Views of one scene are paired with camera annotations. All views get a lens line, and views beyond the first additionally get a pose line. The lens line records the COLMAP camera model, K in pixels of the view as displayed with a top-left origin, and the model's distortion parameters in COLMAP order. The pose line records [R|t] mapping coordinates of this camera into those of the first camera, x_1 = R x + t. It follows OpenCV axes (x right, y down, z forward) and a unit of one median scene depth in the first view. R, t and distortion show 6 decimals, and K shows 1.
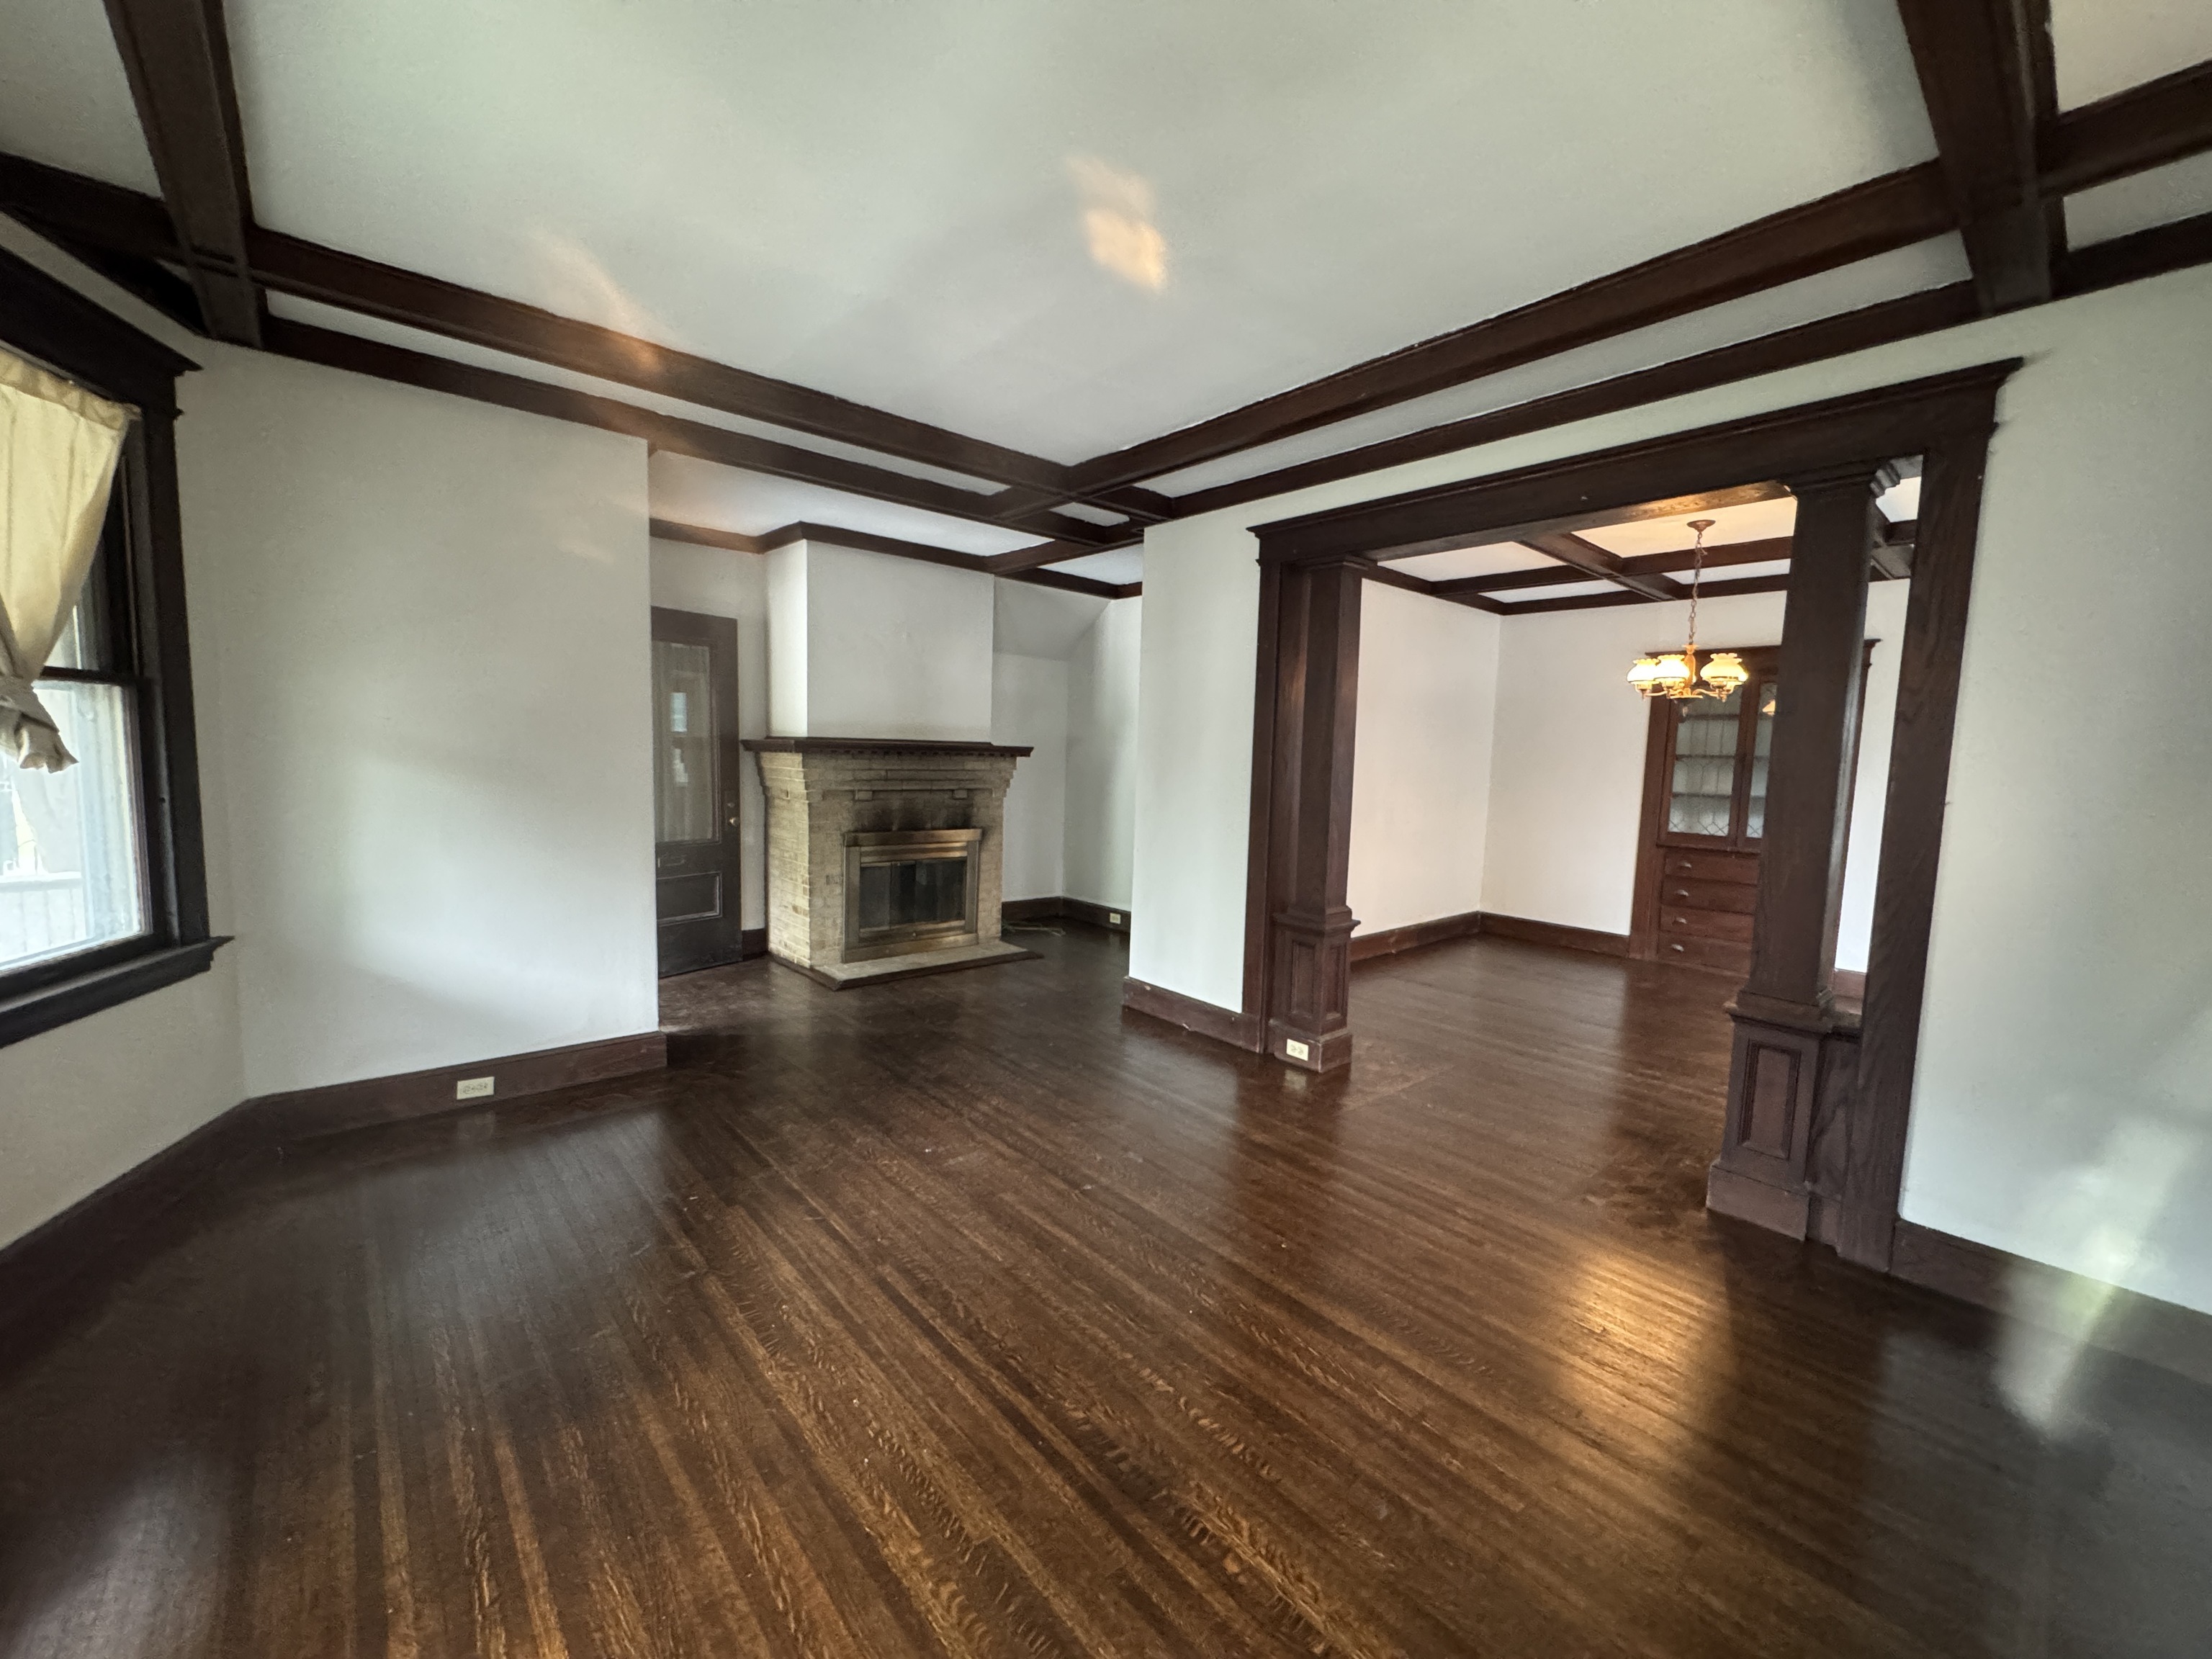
lens RADIAL K [[879.7, 0, 1110.6], [0, 879.7, 826.4], [0, 0, 1]] dist [-0.003141, 0.000749]
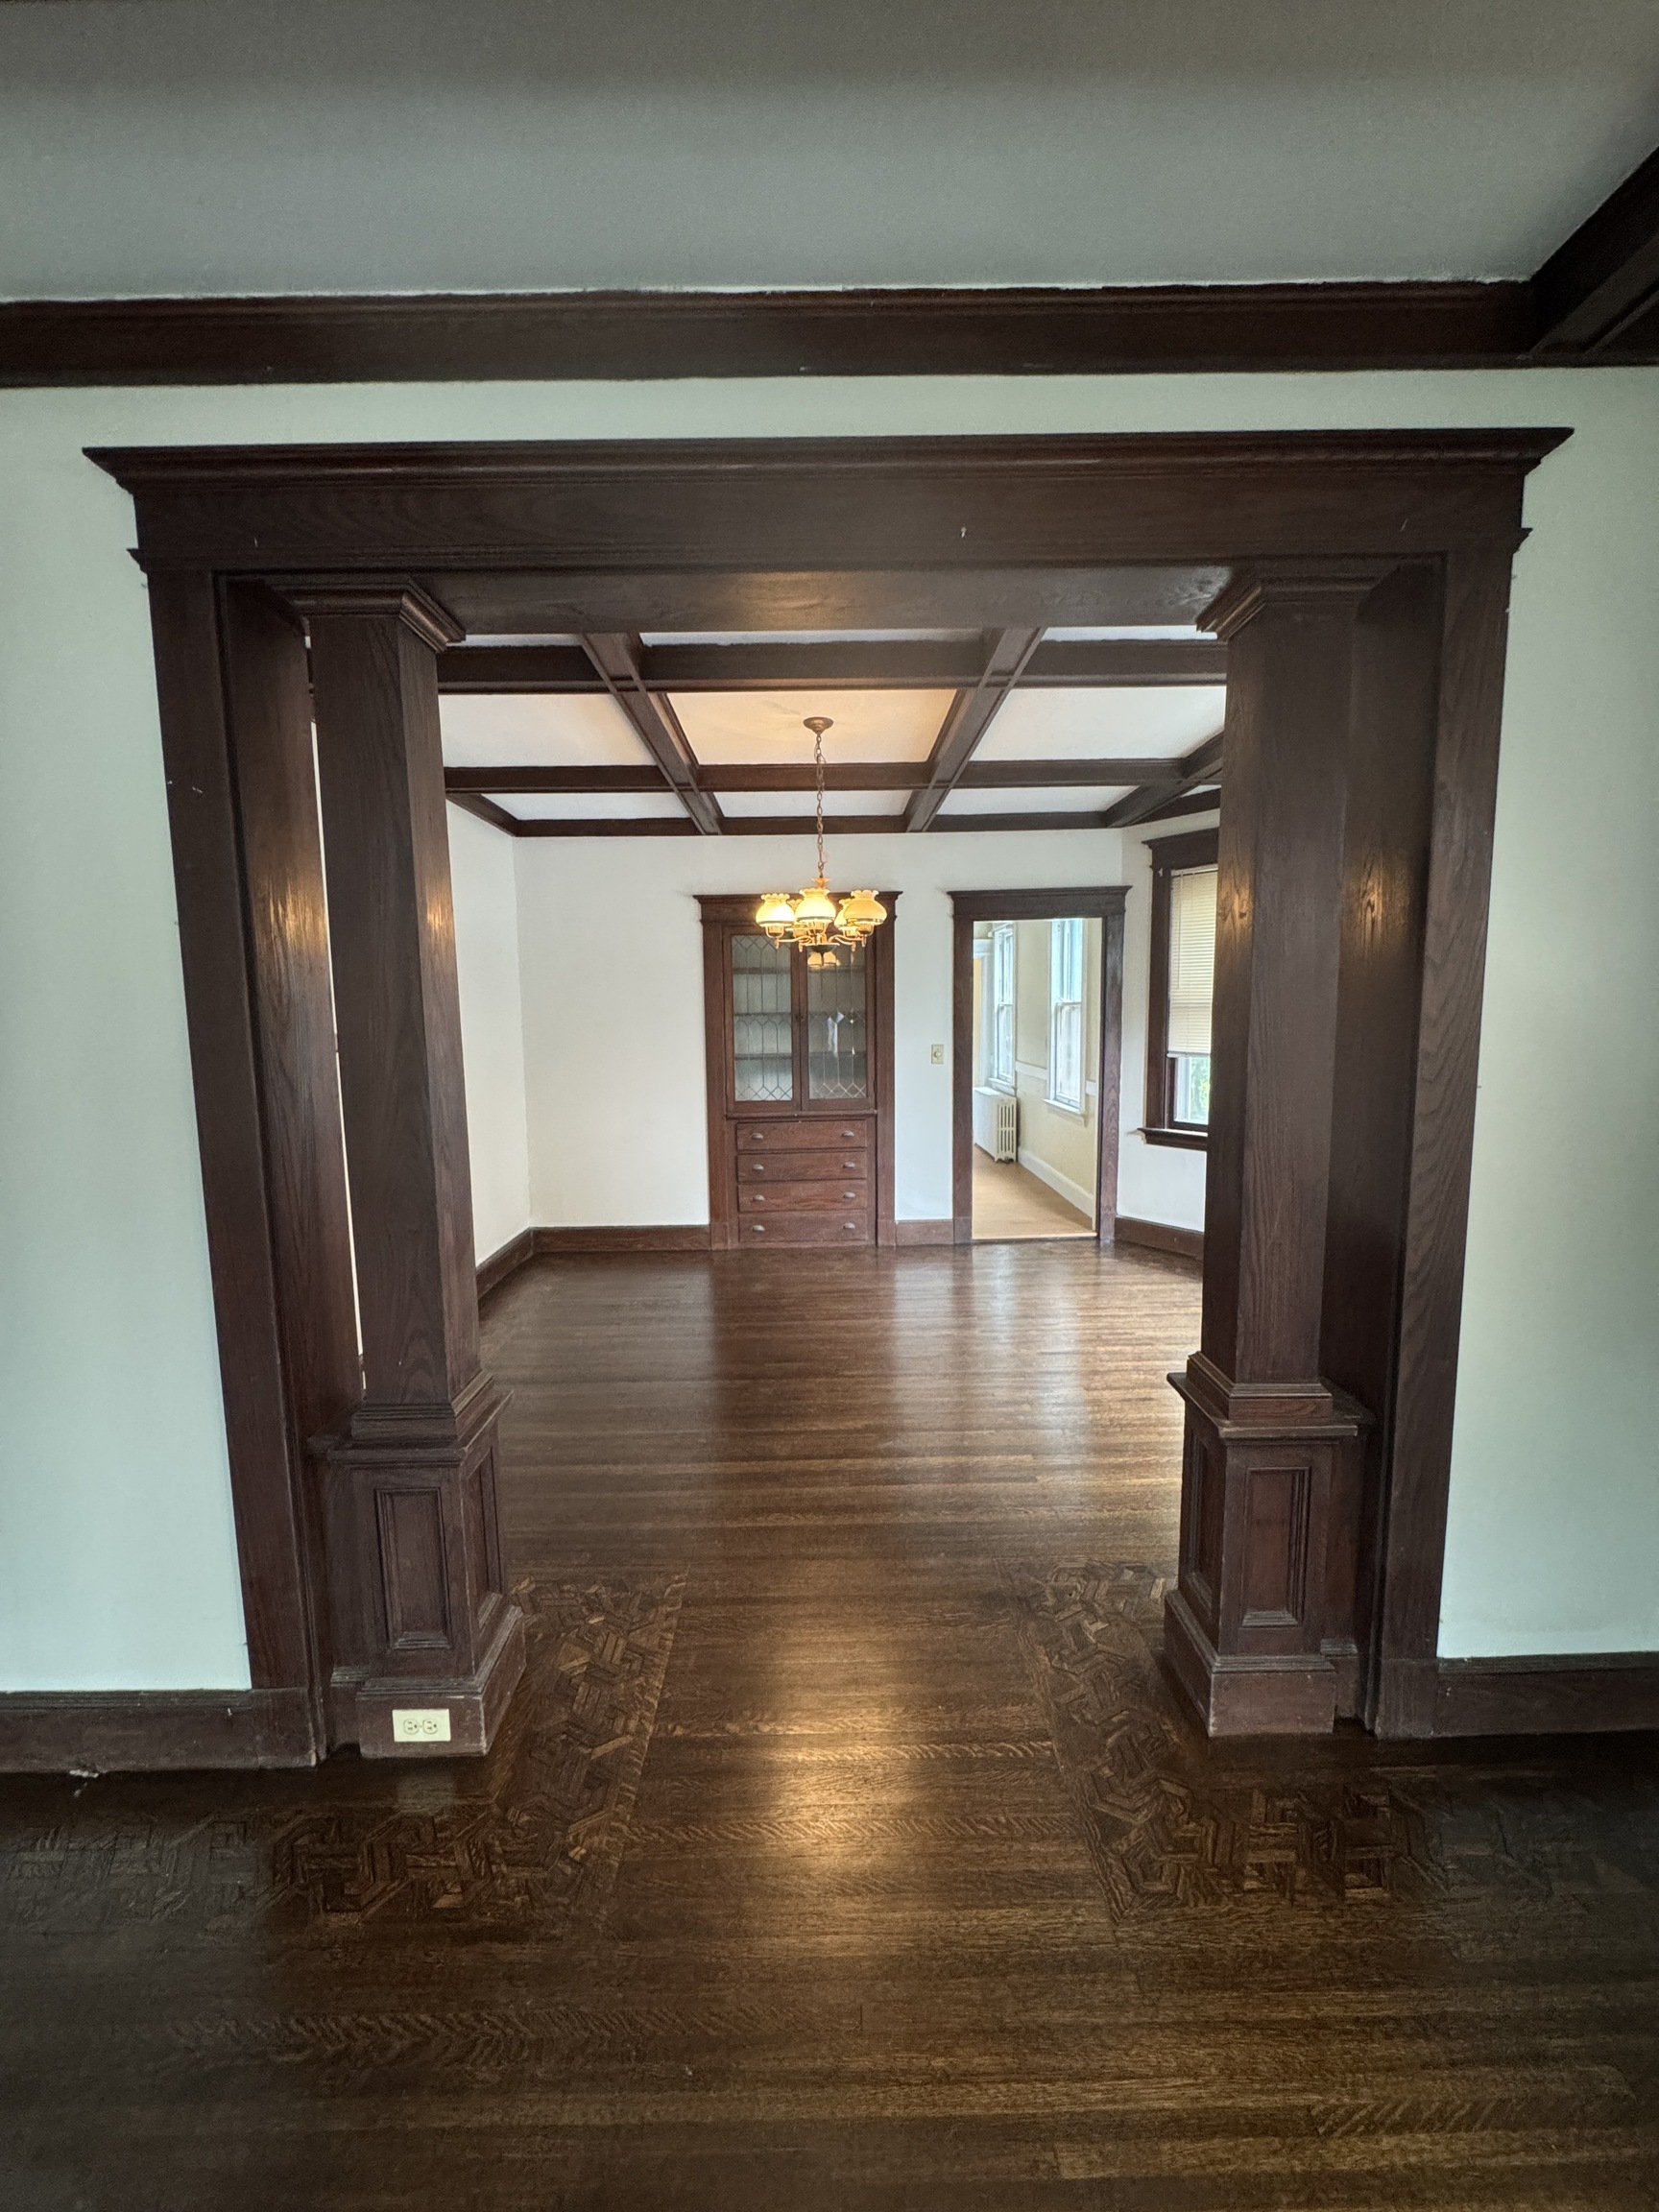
lens RADIAL K [[879.7, 0, 826.3], [0, 879.7, 1103.8], [0, 0, 1]] dist [-0.003141, 0.000749]
pose [[0.654156, -0.119180, 0.746911, 0.035105], [0.102504, 0.992366, 0.068571, -0.044624], [-0.749381, 0.031705, 0.661379, 0.364023]]
